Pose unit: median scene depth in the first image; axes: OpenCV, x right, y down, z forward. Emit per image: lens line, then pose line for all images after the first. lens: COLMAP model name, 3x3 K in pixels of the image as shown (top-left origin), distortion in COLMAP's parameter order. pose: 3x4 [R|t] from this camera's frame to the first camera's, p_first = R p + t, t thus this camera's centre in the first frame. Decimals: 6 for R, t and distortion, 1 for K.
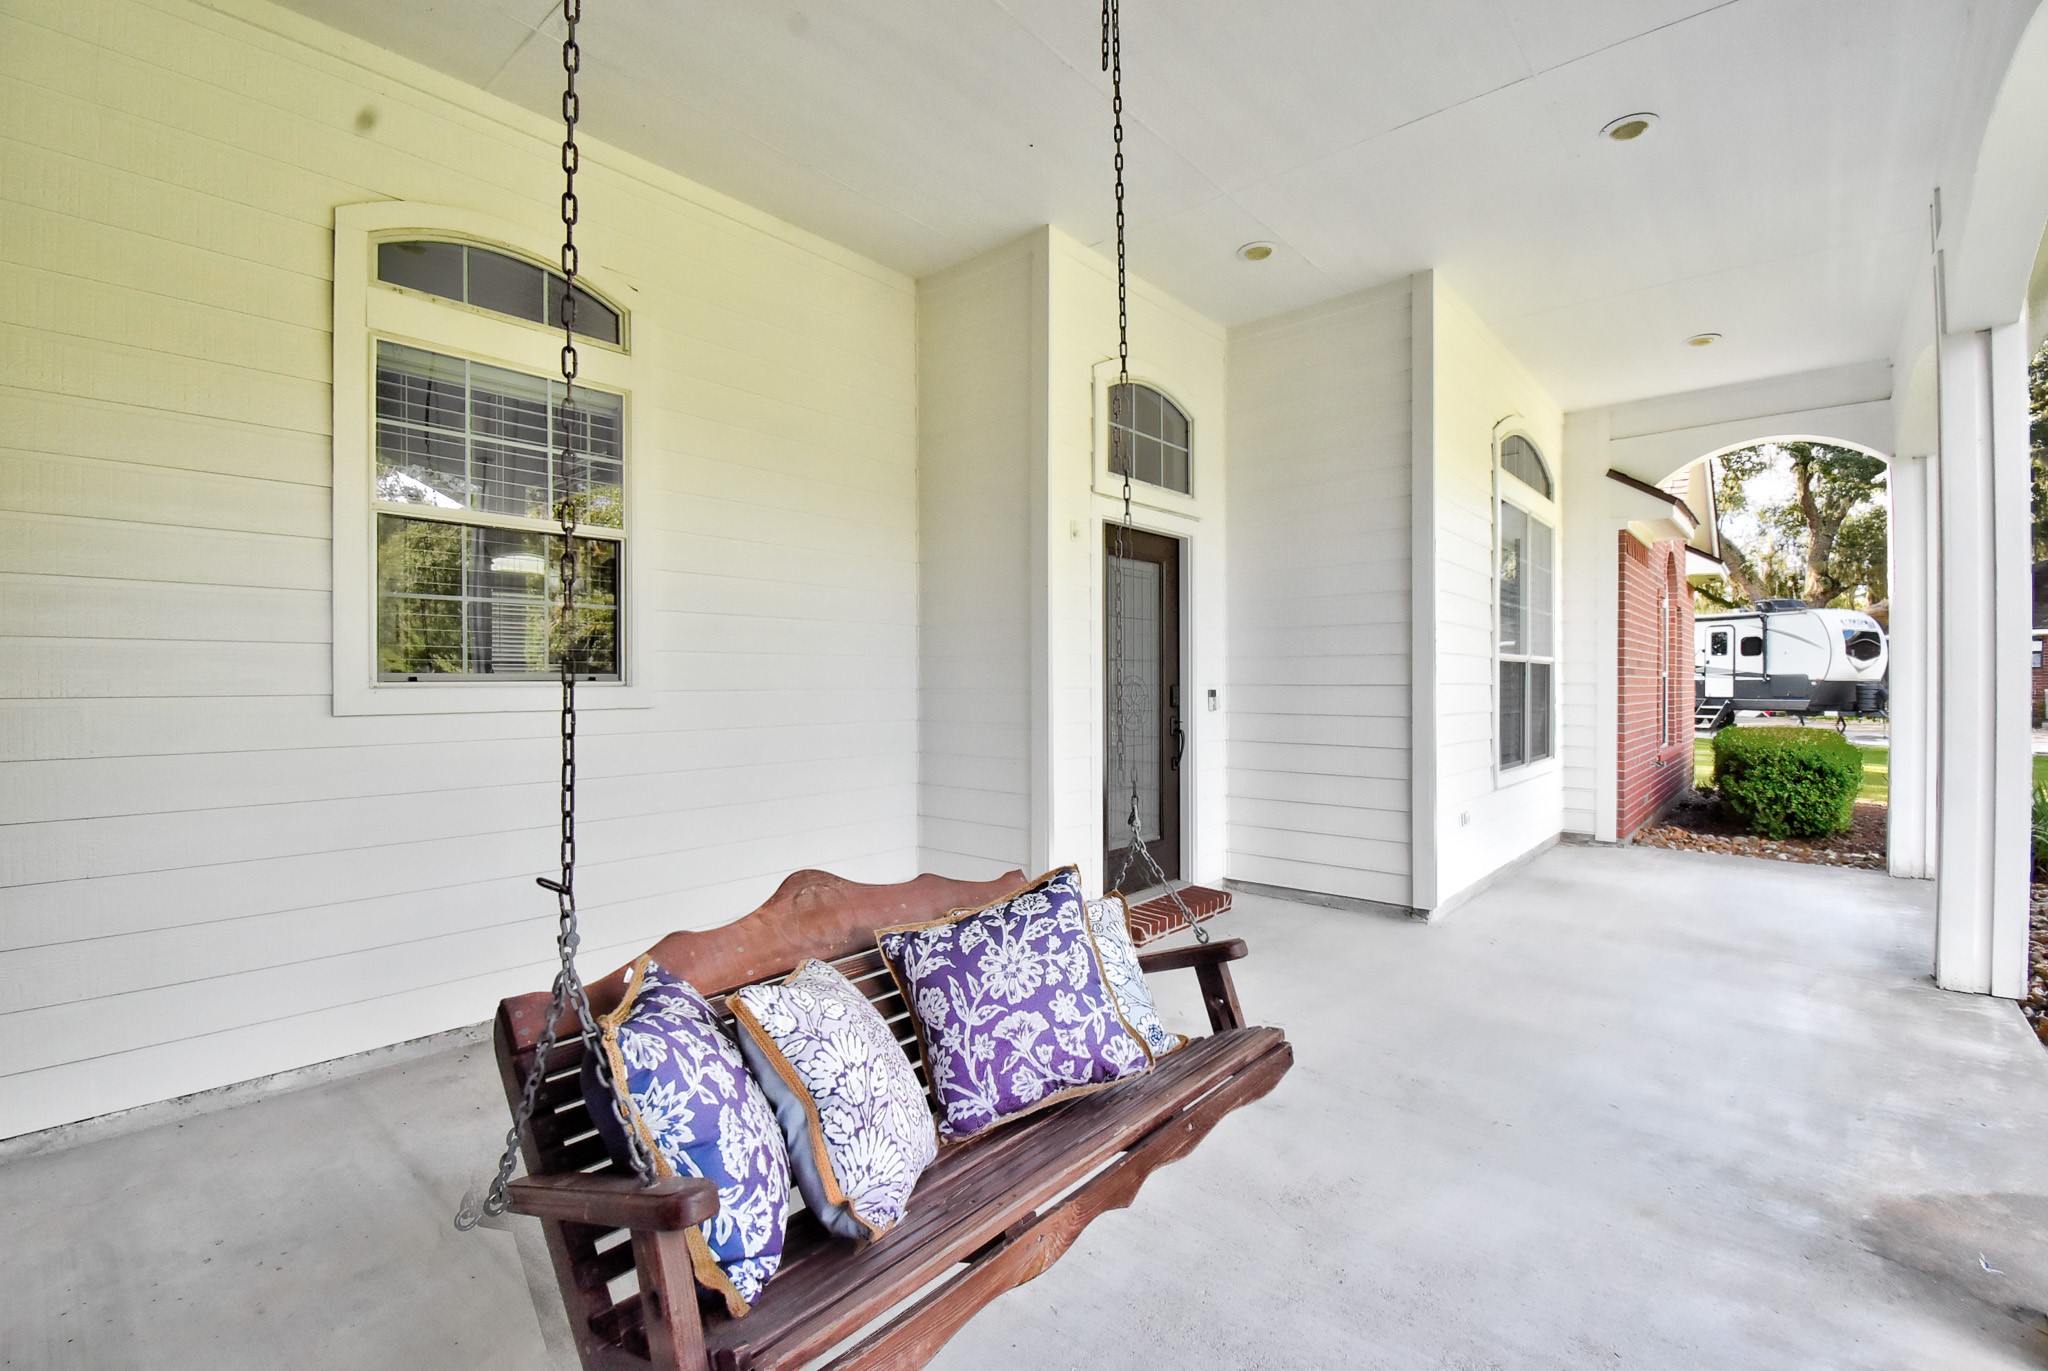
lens RADIAL K [[936.5, 0, 1024.0], [0, 936.5, 685.5], [0, 0, 1]] dist [-0.001368, -0.000250]
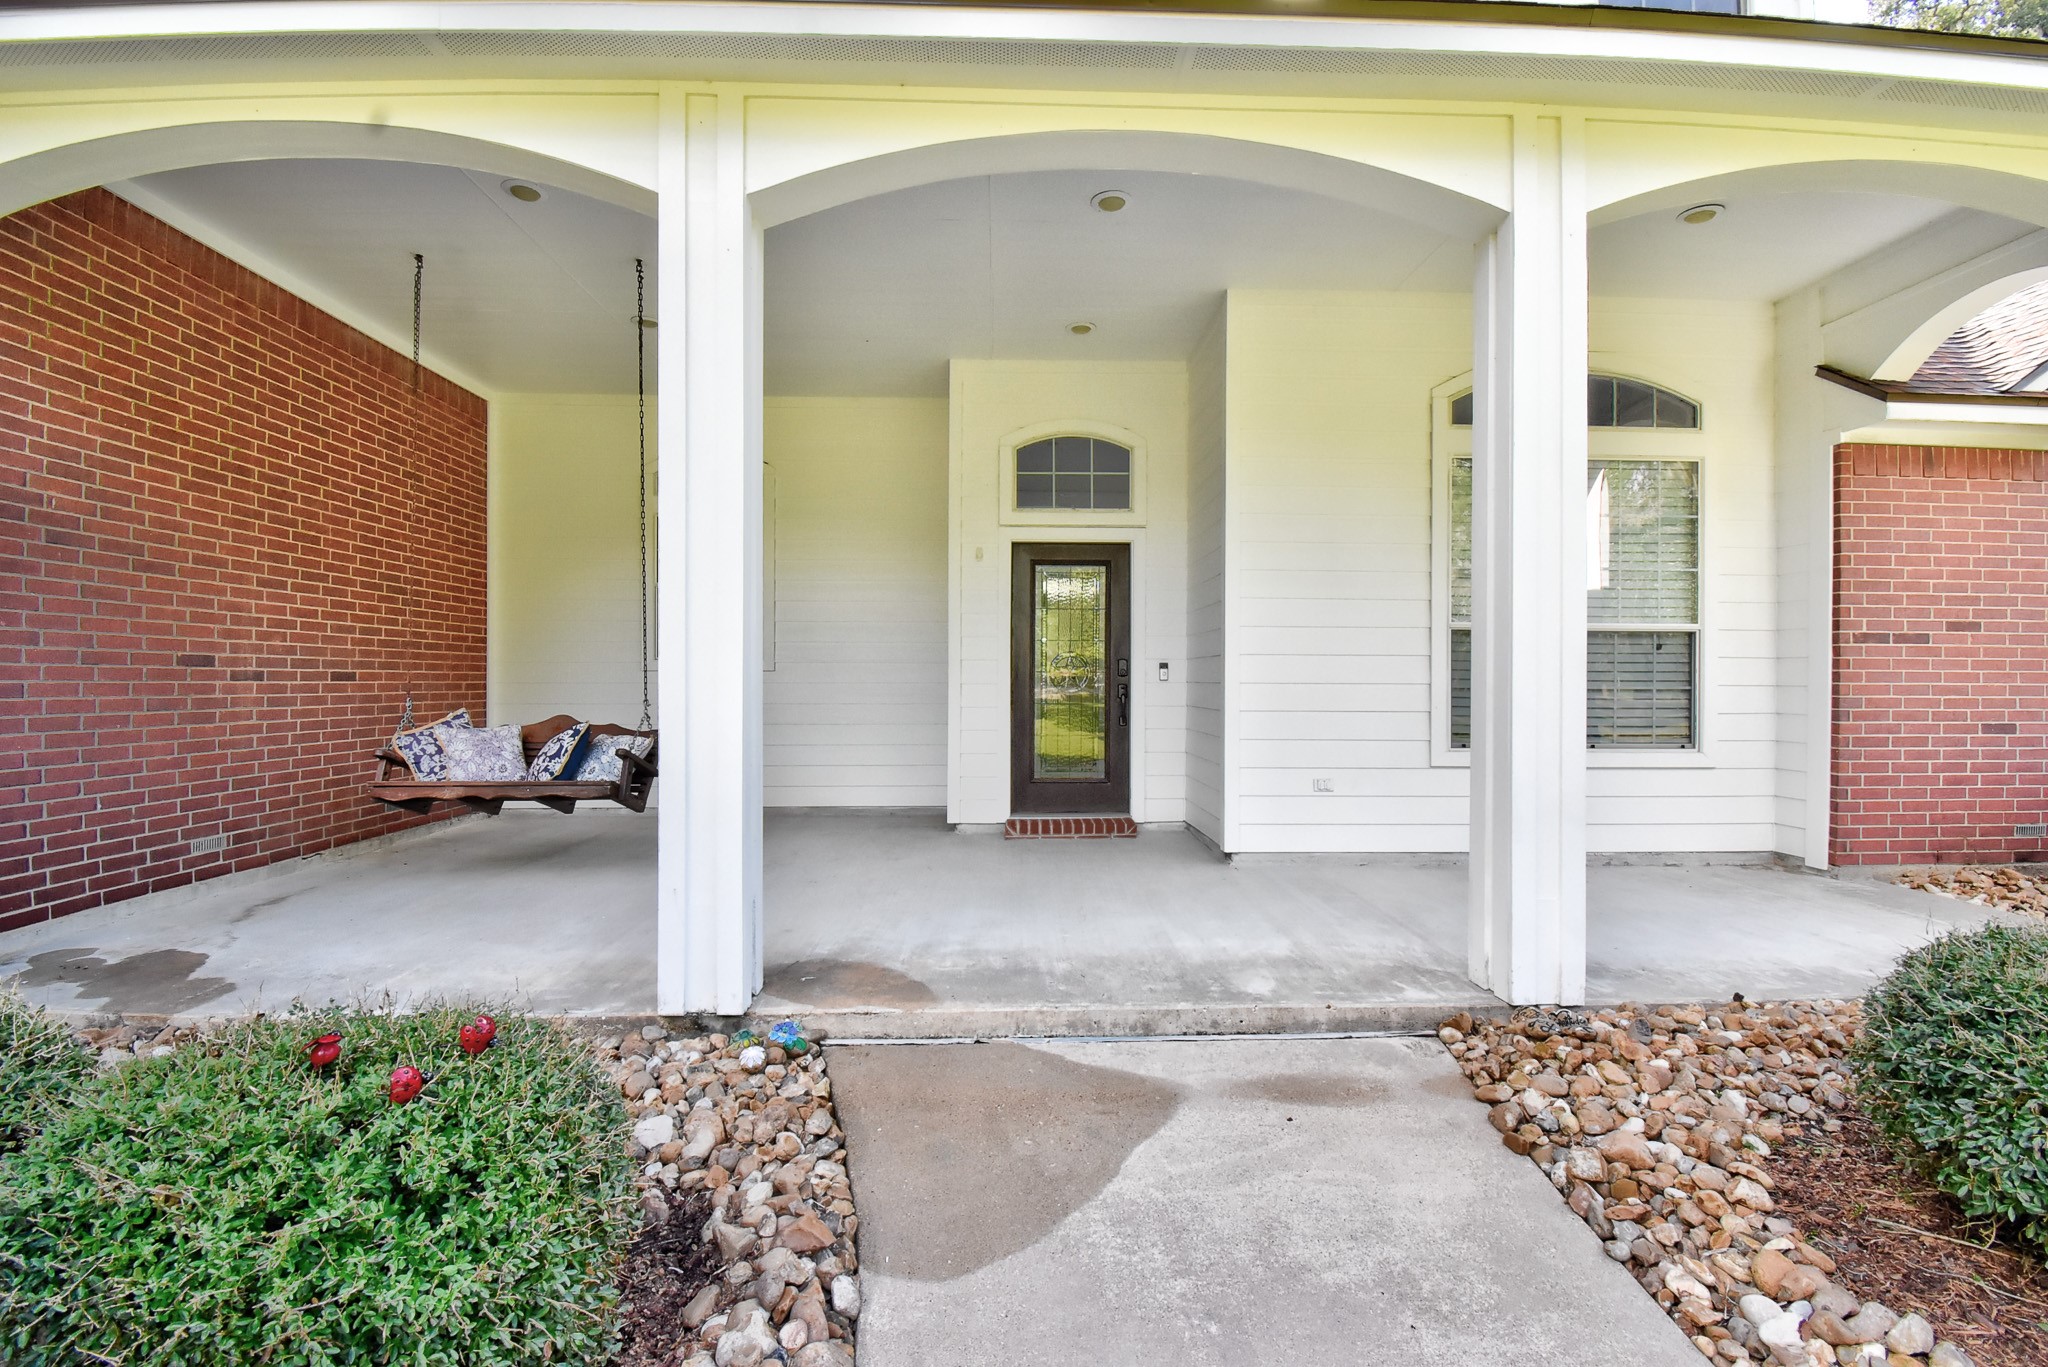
lens RADIAL K [[936.5, 0, 1024.0], [0, 936.5, 683.5], [0, 0, 1]] dist [-0.001368, -0.000250]
pose [[0.671632, 0.005987, -0.740861, 1.010966], [-0.005357, 0.999980, 0.003224, 0.028774], [0.740866, 0.001803, 0.671651, 0.051771]]
